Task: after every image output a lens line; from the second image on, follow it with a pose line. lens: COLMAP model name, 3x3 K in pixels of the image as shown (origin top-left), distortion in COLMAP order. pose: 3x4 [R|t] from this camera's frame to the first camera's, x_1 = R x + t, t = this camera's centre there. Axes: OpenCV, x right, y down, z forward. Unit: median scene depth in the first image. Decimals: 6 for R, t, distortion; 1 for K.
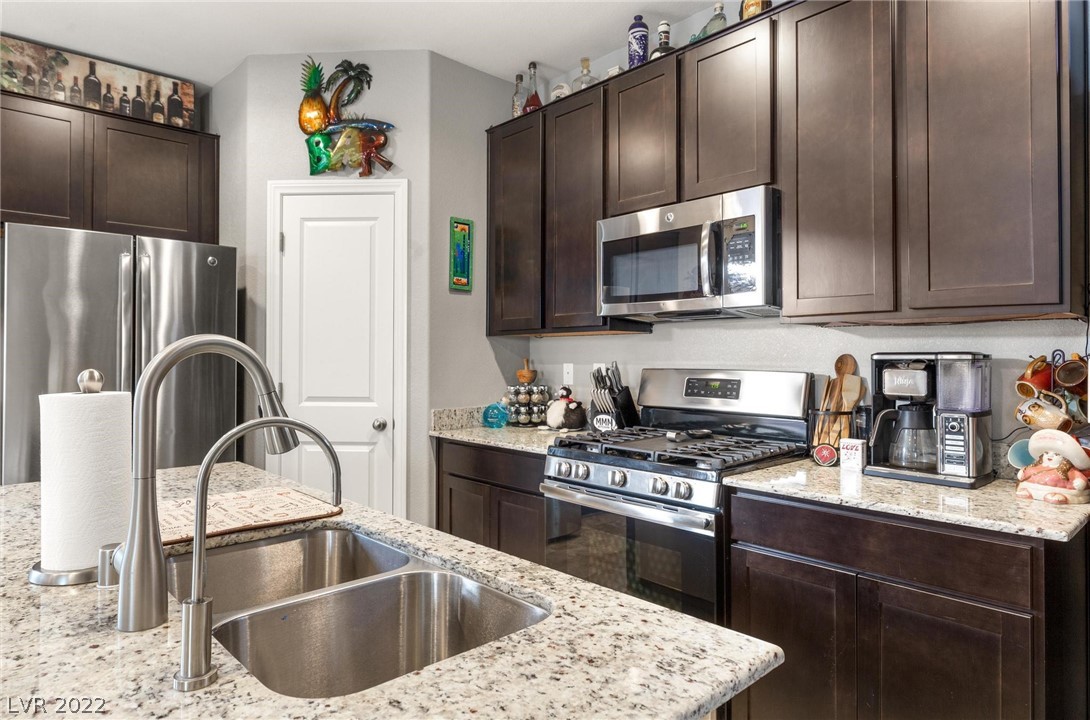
lens RADIAL K [[643.0, 0, 539.1], [0, 643.0, 354.1], [0, 0, 1]] dist [0.005652, 0.000063]
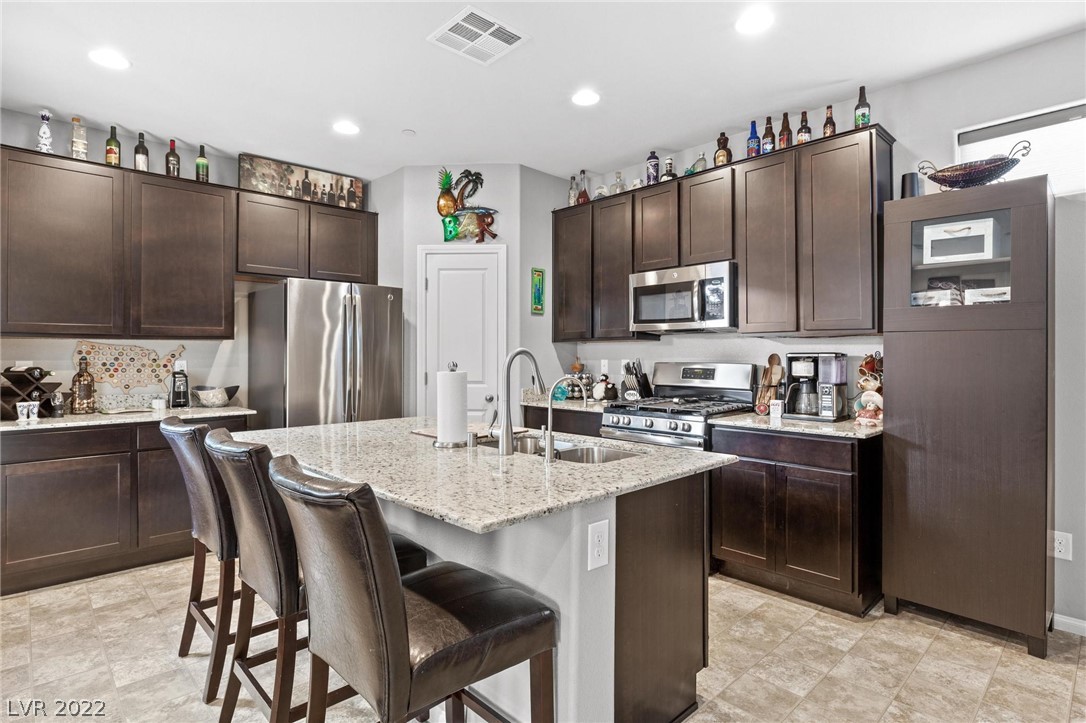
lens RADIAL K [[553.6, 0, 544.7], [0, 553.6, 353.5], [0, 0, 1]] dist [-0.004243, -0.000313]
pose [[0.999729, -0.002990, 0.023078, -0.152355], [0.002950, 0.999994, 0.001780, -0.003841], [-0.023084, -0.001712, 0.999732, -0.406747]]
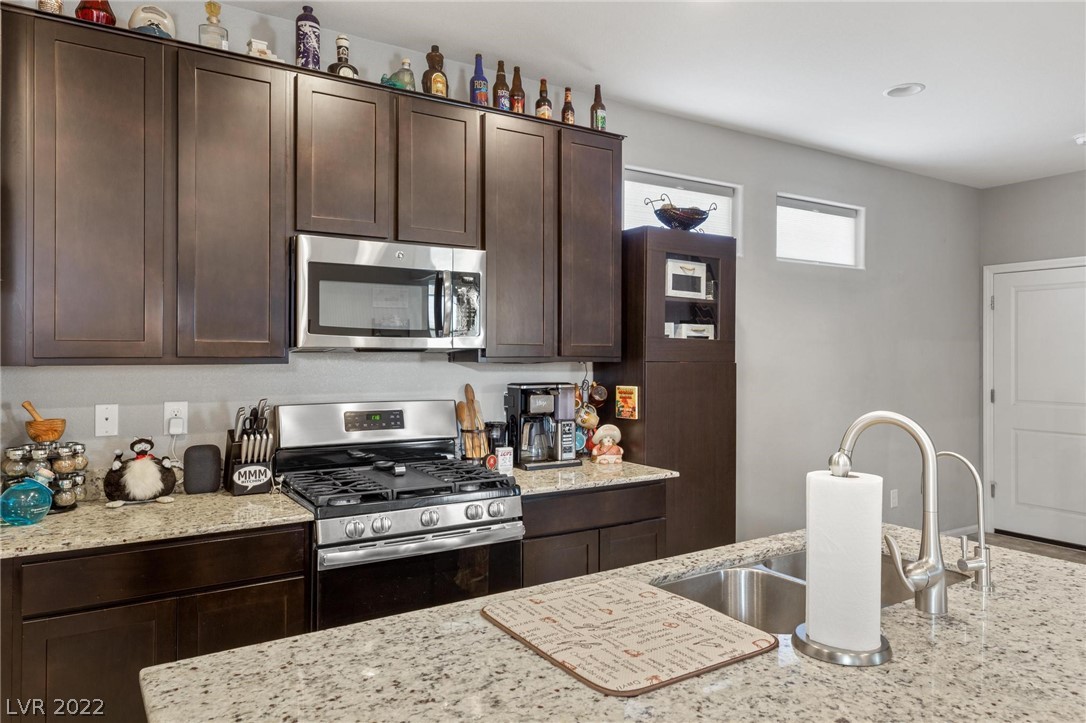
lens RADIAL K [[716.8, 0, 544.4], [0, 716.8, 353.1], [0, 0, 1]] dist [0.012555, 0.001117]
pose [[0.166409, 0.000411, 0.986057, -0.723167], [-0.007801, 0.999969, 0.000900, -0.050757], [-0.986026, -0.007842, 0.166407, 0.483592]]
